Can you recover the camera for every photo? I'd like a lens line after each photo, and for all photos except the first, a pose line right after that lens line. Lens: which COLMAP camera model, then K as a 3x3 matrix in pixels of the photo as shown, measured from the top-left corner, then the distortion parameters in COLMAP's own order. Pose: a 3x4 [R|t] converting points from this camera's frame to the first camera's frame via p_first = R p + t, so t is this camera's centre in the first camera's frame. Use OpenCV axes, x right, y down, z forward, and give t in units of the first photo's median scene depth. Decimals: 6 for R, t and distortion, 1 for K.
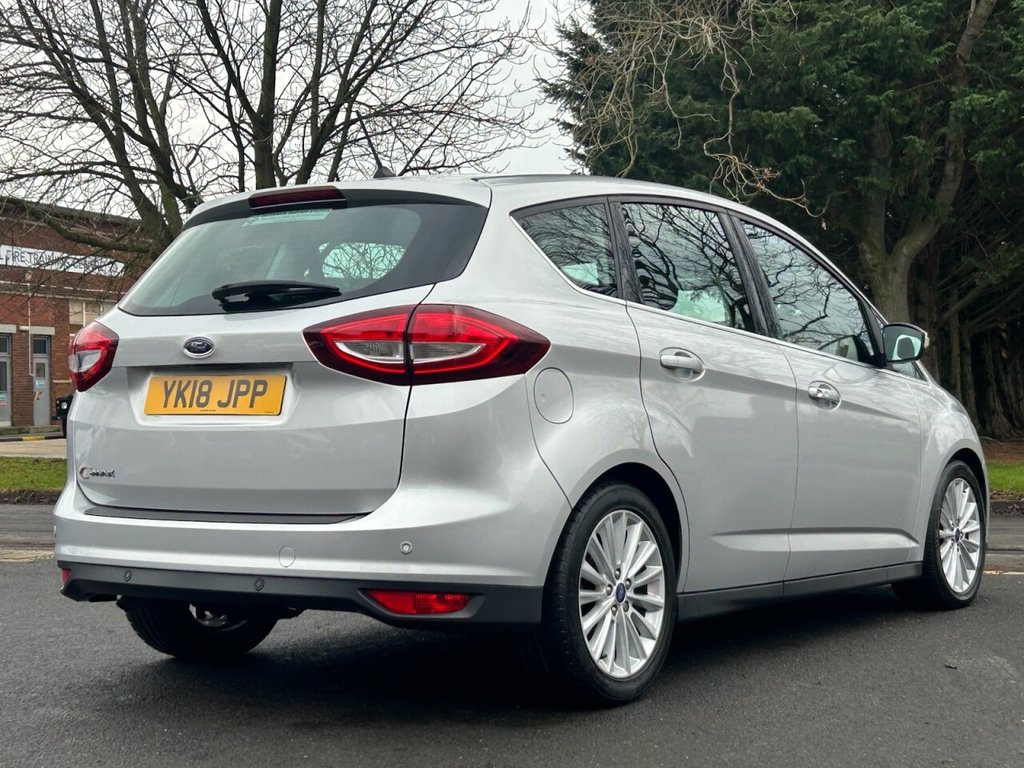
lens RADIAL K [[1665.9, 0, 513.2], [0, 1665.9, 399.9], [0, 0, 1]] dist [0.243396, -0.926631]
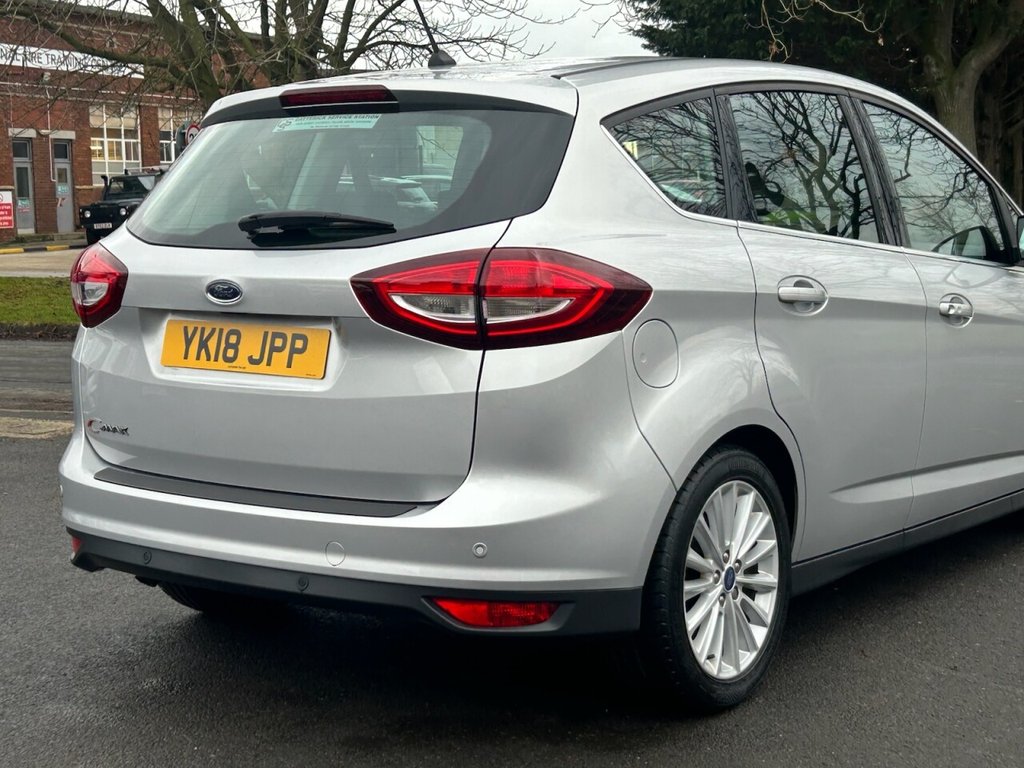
lens RADIAL K [[1662.9, 0, 503.5], [0, 1662.9, 404.7], [0, 0, 1]] dist [0.248505, -0.966517]
pose [[0.999778, 0.000739, -0.021062, -0.031111], [0.001904, 0.992131, 0.125193, -0.075507], [0.020989, -0.125205, 0.991909, 0.171785]]
